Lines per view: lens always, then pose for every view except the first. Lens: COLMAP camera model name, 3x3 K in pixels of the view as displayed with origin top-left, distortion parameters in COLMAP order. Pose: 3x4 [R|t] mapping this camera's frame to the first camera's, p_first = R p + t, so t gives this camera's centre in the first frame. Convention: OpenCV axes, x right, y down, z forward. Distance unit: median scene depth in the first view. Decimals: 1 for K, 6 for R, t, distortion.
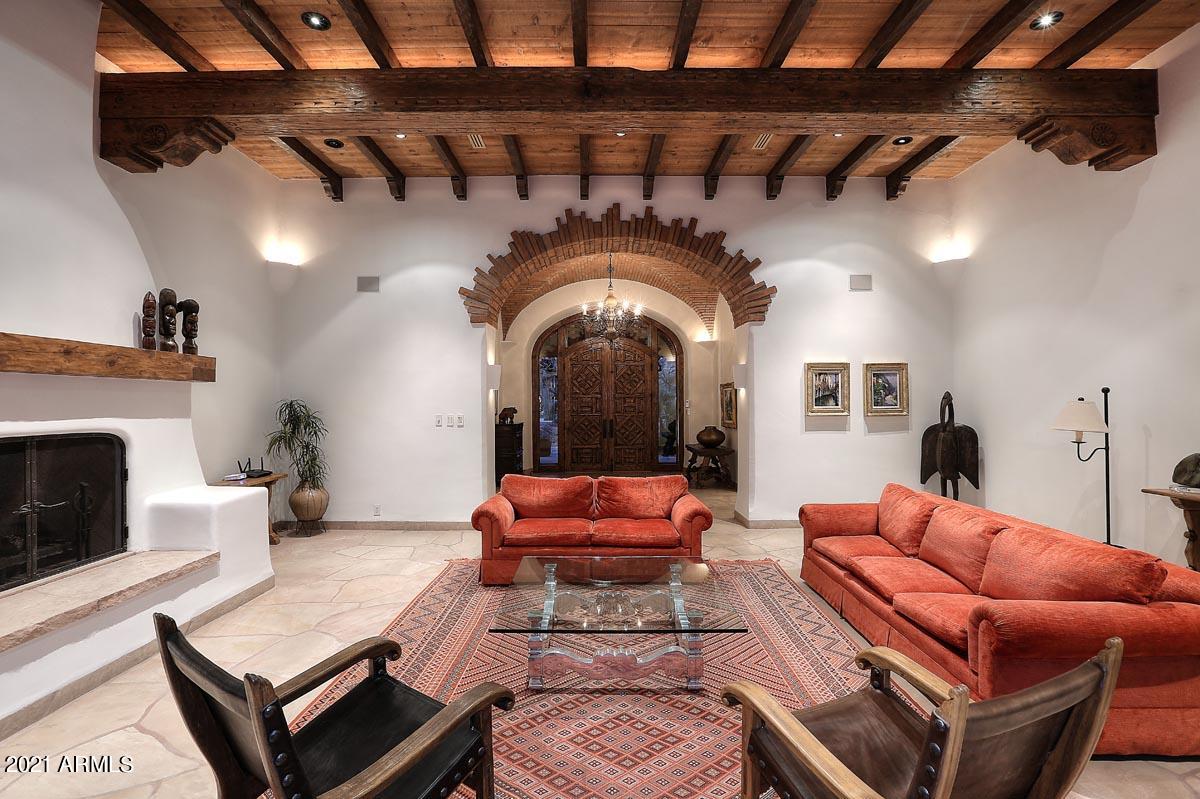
lens RADIAL K [[551.6, 0, 598.3], [0, 551.6, 399.3], [0, 0, 1]] dist [-0.035200, 0.007716]
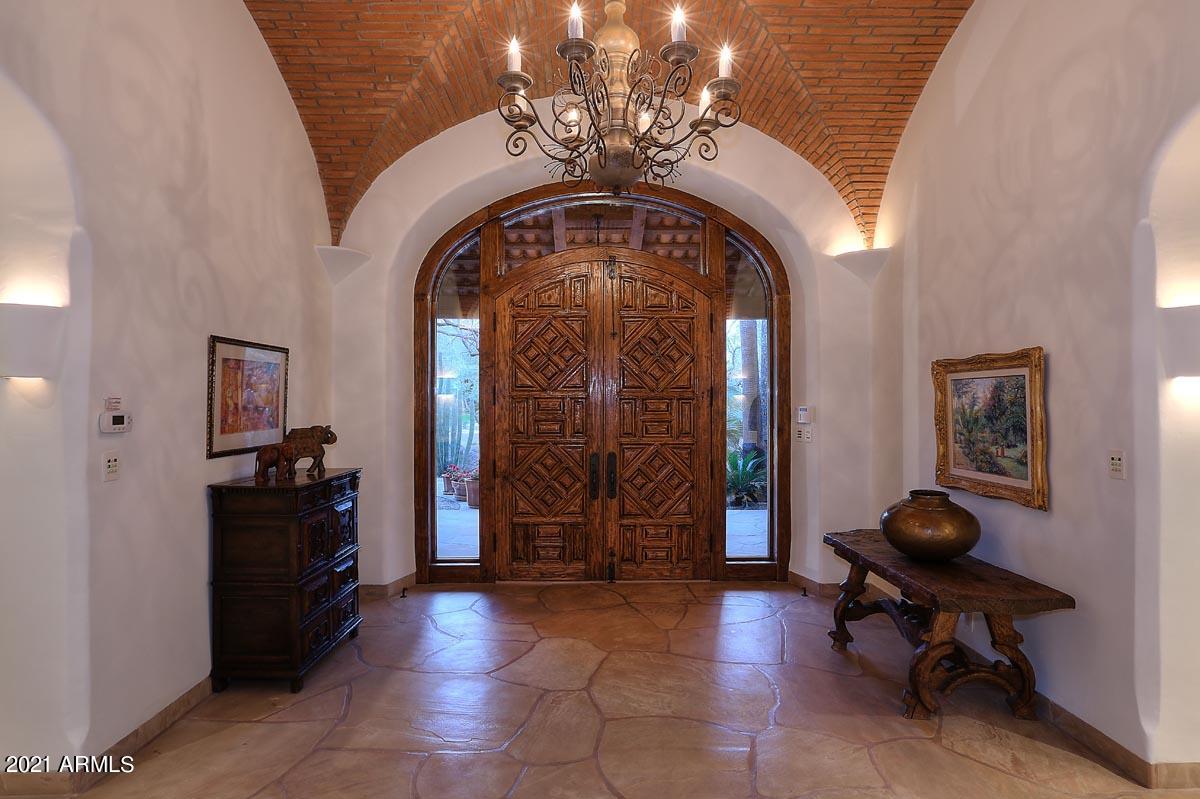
lens RADIAL K [[595.3, 0, 598.5], [0, 595.3, 394.5], [0, 0, 1]] dist [-0.026564, 0.002328]
pose [[0.999982, 0.005159, 0.003111, 0.013496], [-0.005174, 0.999975, 0.004817, -0.007144], [-0.003086, -0.004833, 0.999984, 0.628678]]
